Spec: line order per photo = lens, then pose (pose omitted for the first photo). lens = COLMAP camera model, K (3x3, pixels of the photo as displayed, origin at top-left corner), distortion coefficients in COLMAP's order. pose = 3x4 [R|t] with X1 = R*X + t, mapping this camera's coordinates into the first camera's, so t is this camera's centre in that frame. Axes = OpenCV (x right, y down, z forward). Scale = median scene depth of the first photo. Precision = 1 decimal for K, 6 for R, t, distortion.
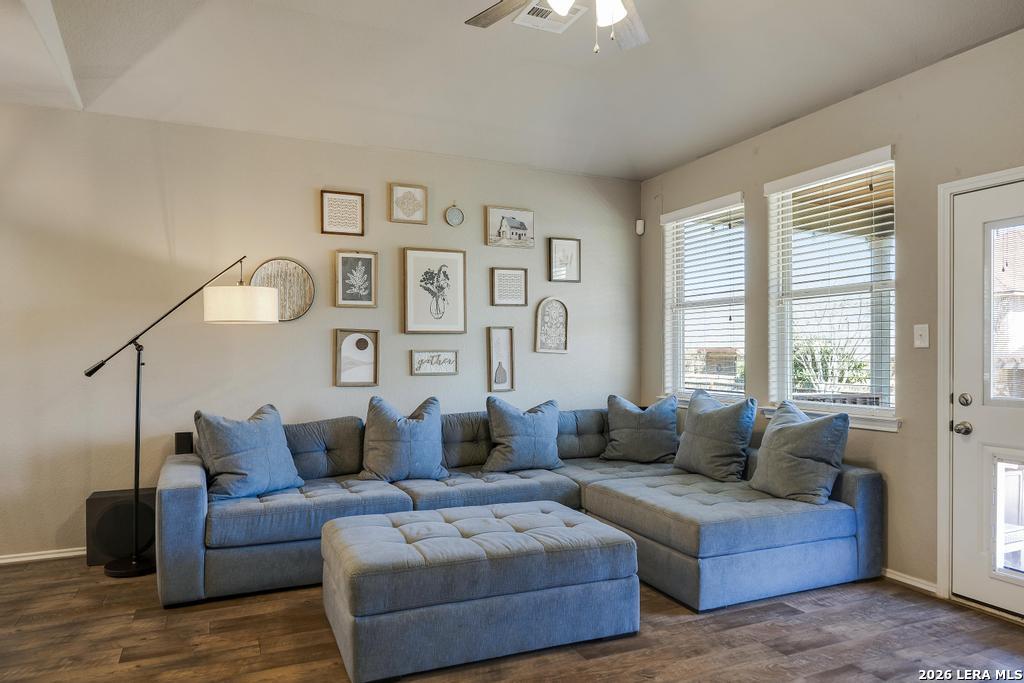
lens RADIAL K [[666.0, 0, 496.6], [0, 666.0, 344.8], [0, 0, 1]] dist [-0.002523, 0.001146]
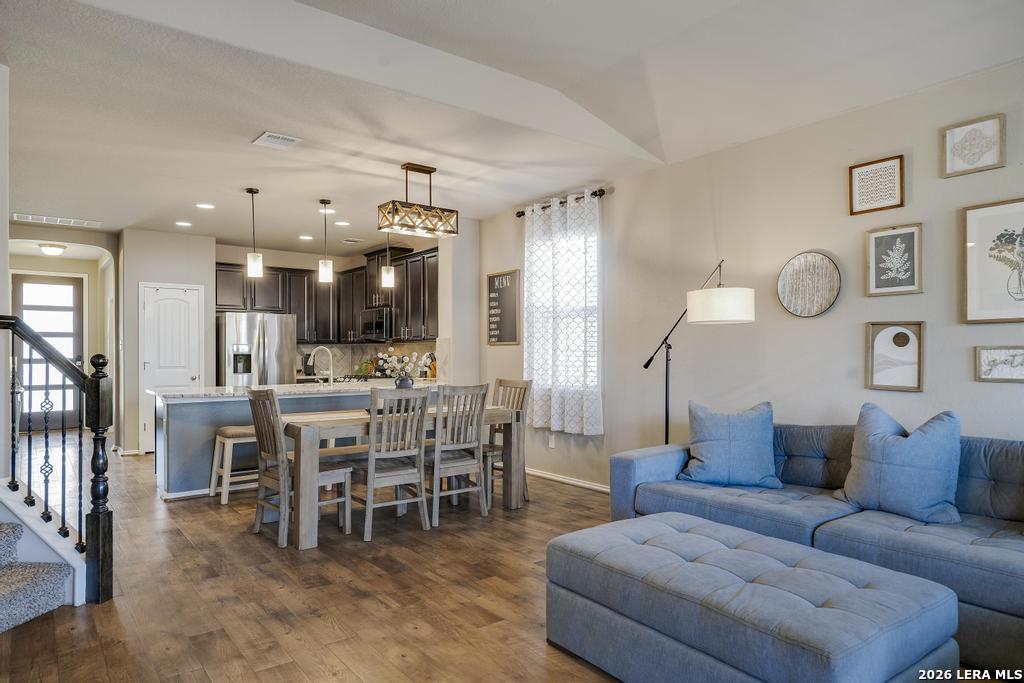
lens RADIAL K [[626.8, 0, 512.0], [0, 626.8, 341.5], [0, 0, 1]] dist [0.004775, -0.000044]
pose [[0.238965, -0.013986, -0.970927, 0.433677], [0.014181, 0.999840, -0.010912, 0.003116], [0.970925, -0.011161, 0.239125, 0.356292]]
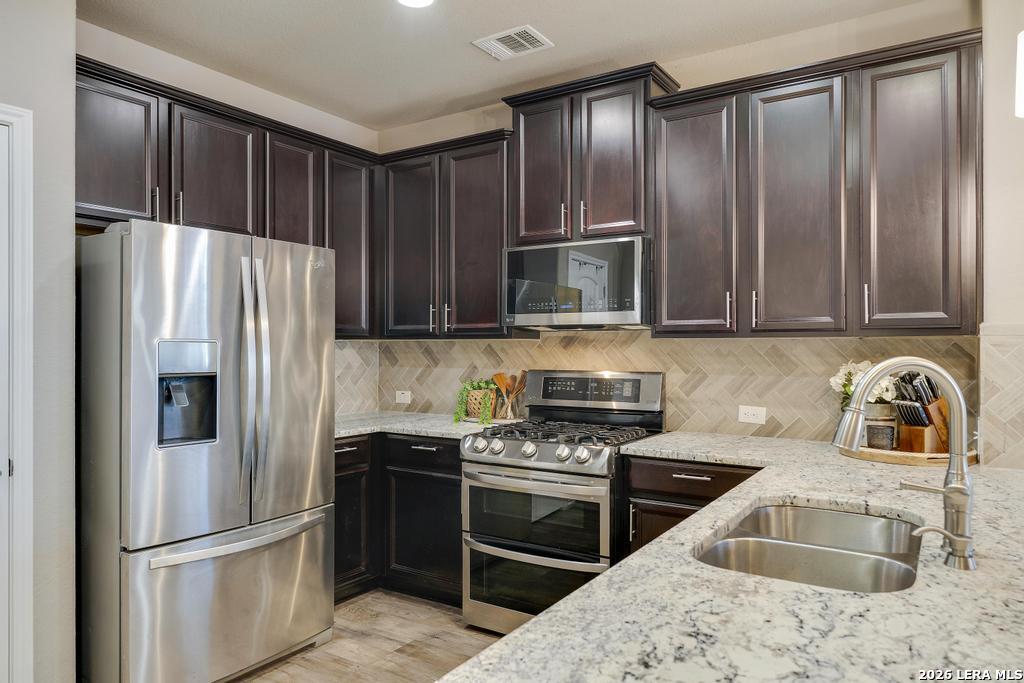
lens RADIAL K [[666.0, 0, 496.6], [0, 666.0, 344.8], [0, 0, 1]] dist [-0.002523, 0.001146]
pose [[0.544277, 0.000880, -0.838905, -0.861953], [0.009497, 0.999929, 0.007210, -0.015579], [0.838852, -0.011891, 0.544230, -0.034185]]
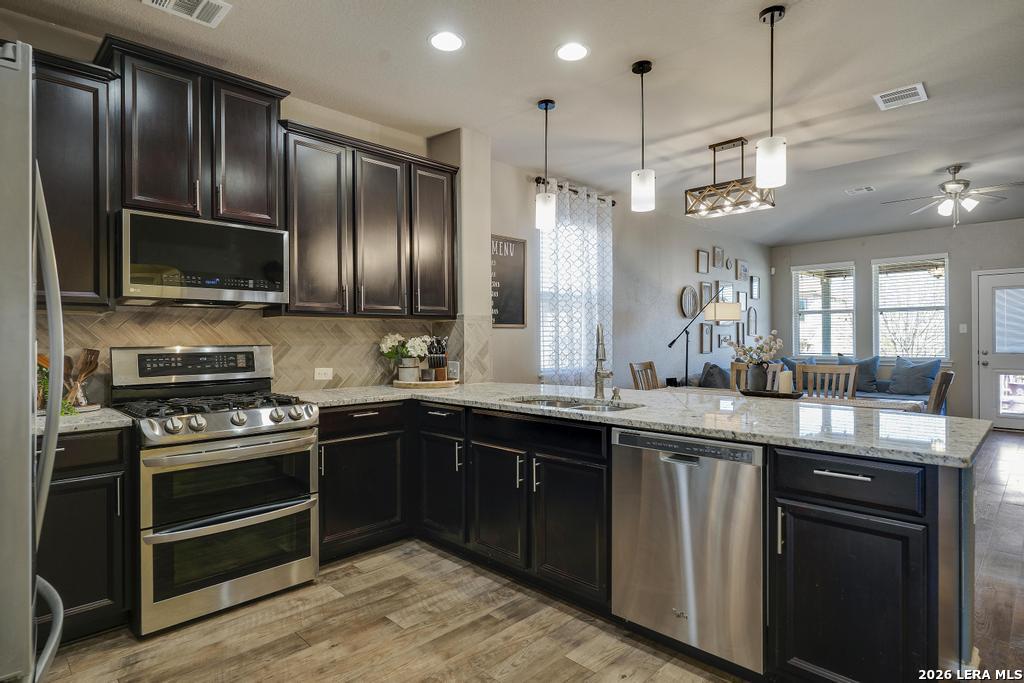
lens RADIAL K [[543.1, 0, 512.0], [0, 543.1, 341.5], [0, 0, 1]] dist [0.003098, 0.000865]
pose [[0.933101, -0.004023, 0.359592, -1.306021], [-0.002358, 0.999847, 0.017304, 0.002667], [-0.359607, -0.016995, 0.932949, -0.254487]]
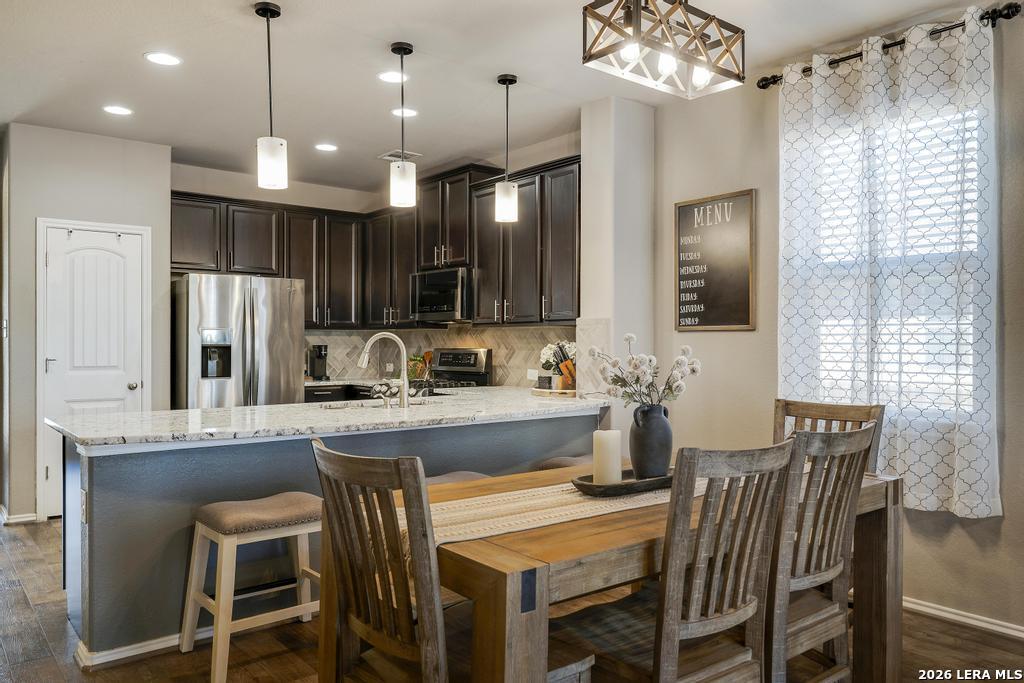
lens RADIAL K [[738.9, 0, 512.1], [0, 738.9, 336.4], [0, 0, 1]] dist [0.002118, 0.003061]
pose [[0.260131, -0.004116, -0.965565, -0.142460], [0.010005, 0.999949, -0.001568, 0.000710], [0.965522, -0.009252, 0.260158, 0.198955]]
